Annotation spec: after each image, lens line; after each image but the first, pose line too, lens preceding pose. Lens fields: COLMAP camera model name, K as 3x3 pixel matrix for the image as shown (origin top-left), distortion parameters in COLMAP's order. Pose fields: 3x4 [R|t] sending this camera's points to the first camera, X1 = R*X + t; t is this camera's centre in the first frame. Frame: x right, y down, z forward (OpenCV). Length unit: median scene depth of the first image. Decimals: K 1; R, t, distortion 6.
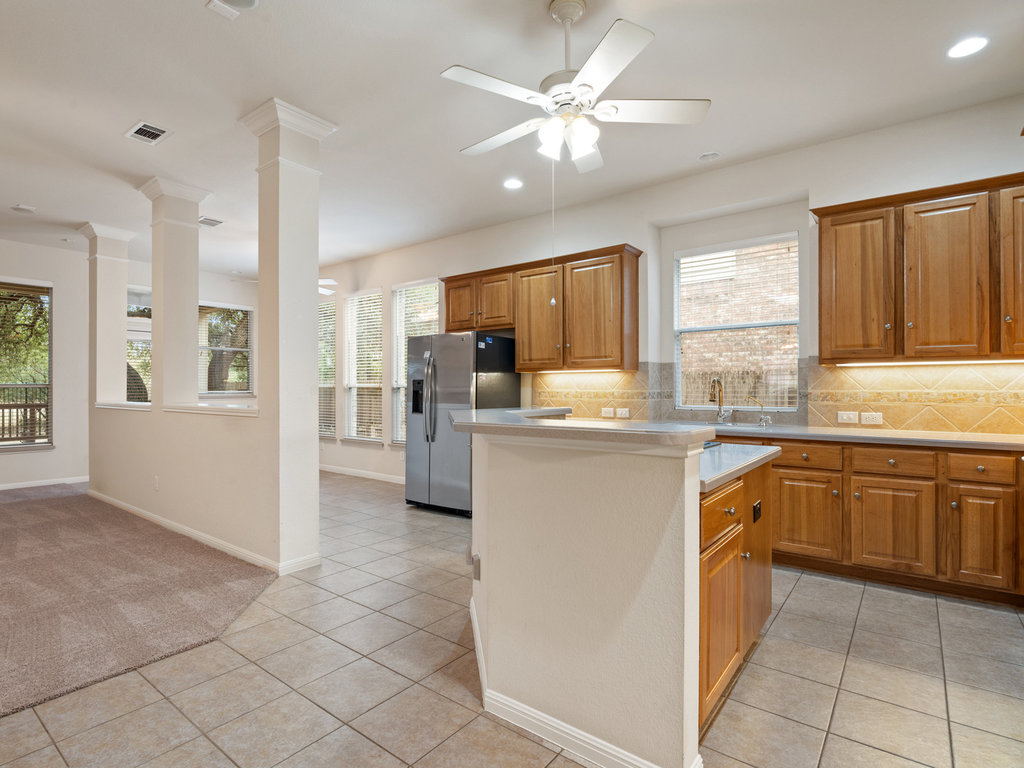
lens RADIAL K [[525.4, 0, 504.2], [0, 525.4, 387.1], [0, 0, 1]] dist [0.006132, -0.007691]
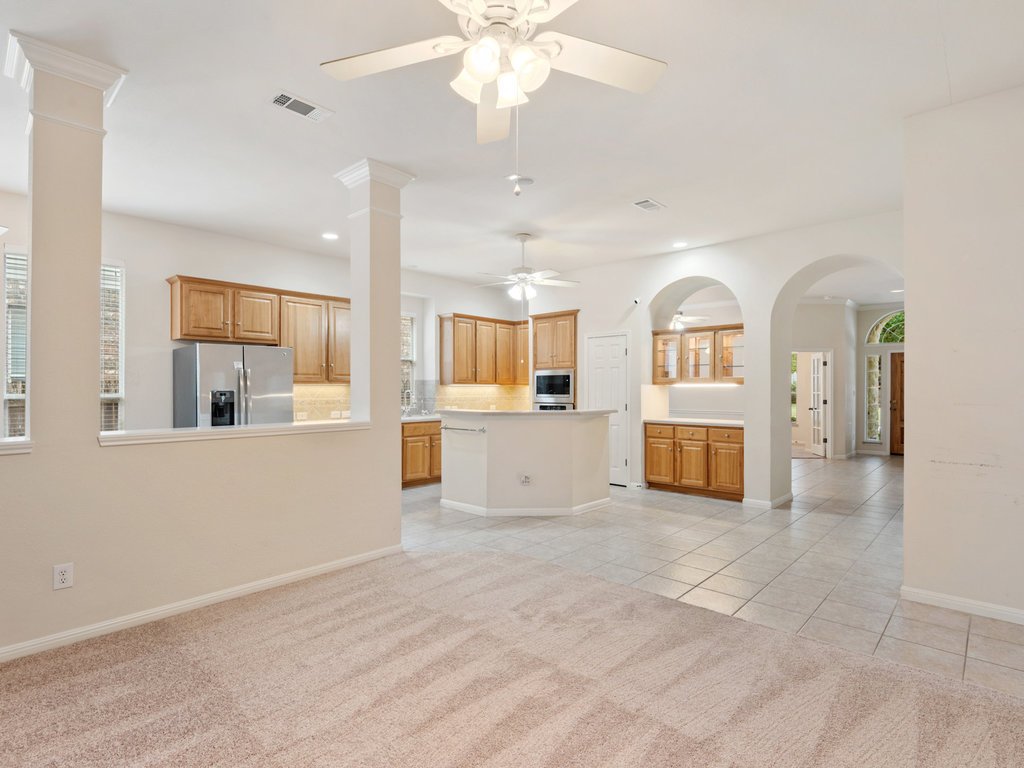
lens RADIAL K [[525.4, 0, 501.7], [0, 525.4, 387.0], [0, 0, 1]] dist [0.006132, -0.007691]
pose [[0.096518, 0.001155, 0.995331, -1.452948], [-0.005087, 0.999987, -0.000668, -0.031973], [-0.995318, -0.004999, 0.096522, 0.568071]]
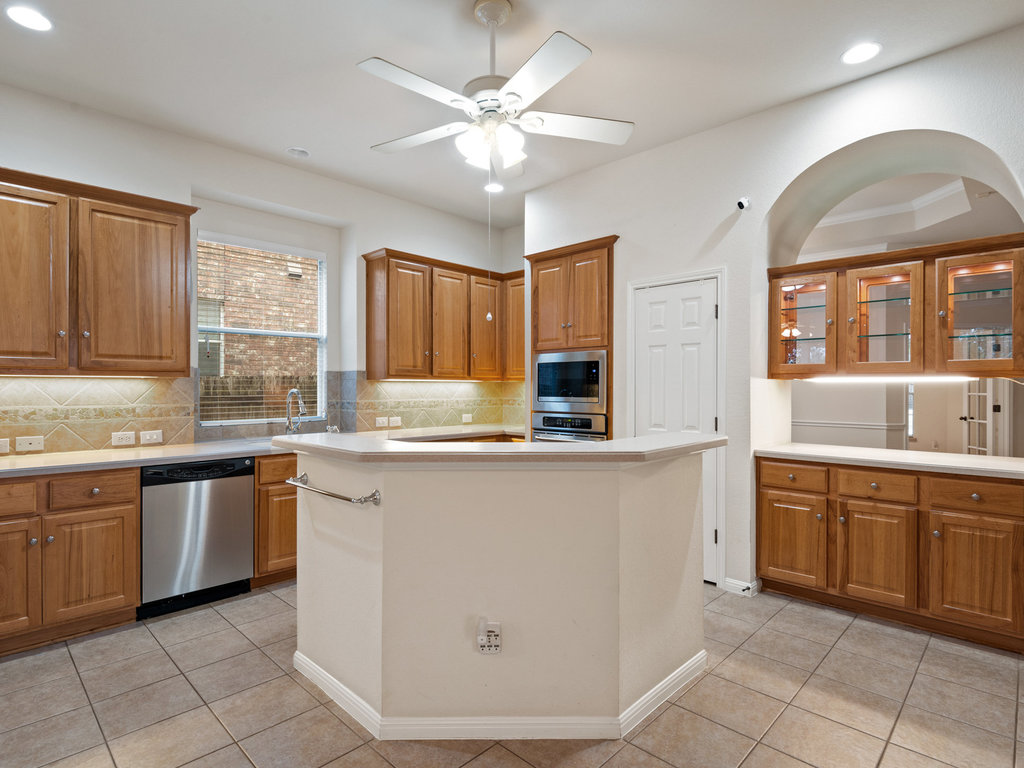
lens RADIAL K [[533.9, 0, 504.0], [0, 533.9, 388.1], [0, 0, 1]] dist [-0.006143, -0.002507]
pose [[0.118545, -0.002233, 0.992946, -0.544741], [-0.006414, 0.999975, 0.003015, -0.027017], [-0.992928, -0.006726, 0.118527, 0.566016]]
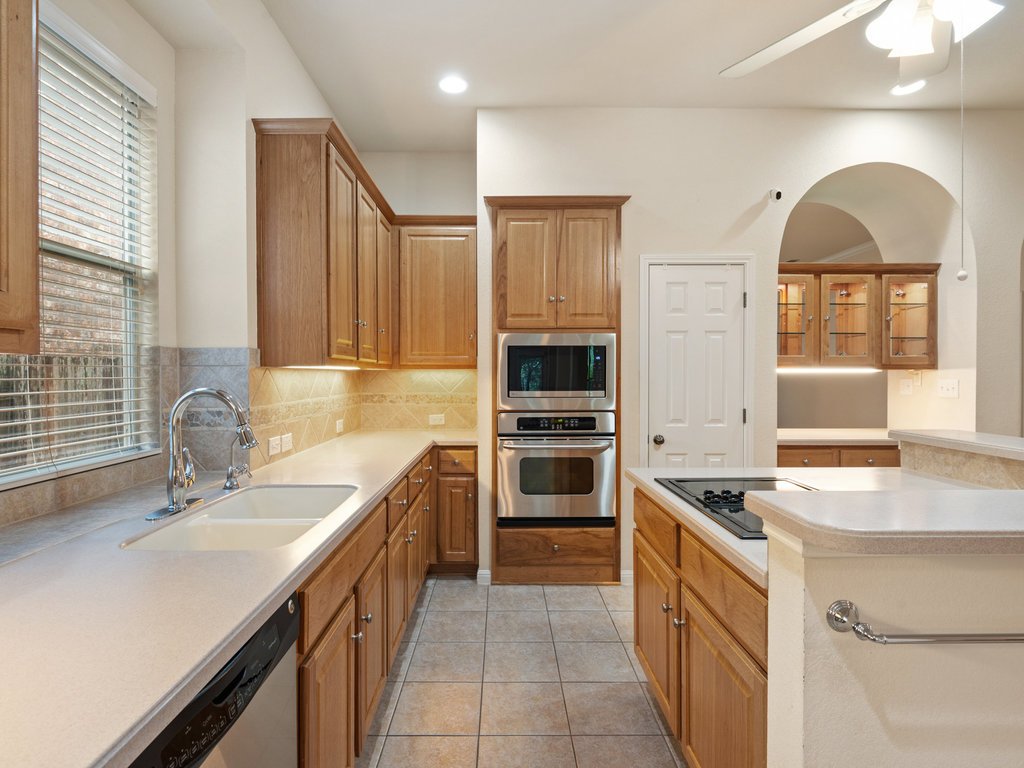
lens RADIAL K [[525.4, 0, 501.1], [0, 525.4, 377.2], [0, 0, 1]] dist [0.006132, -0.007691]
pose [[-0.612574, -0.005782, 0.790392, -0.038104], [-0.004053, 0.999983, 0.004173, -0.031319], [-0.790402, -0.000647, -0.612588, 1.166118]]
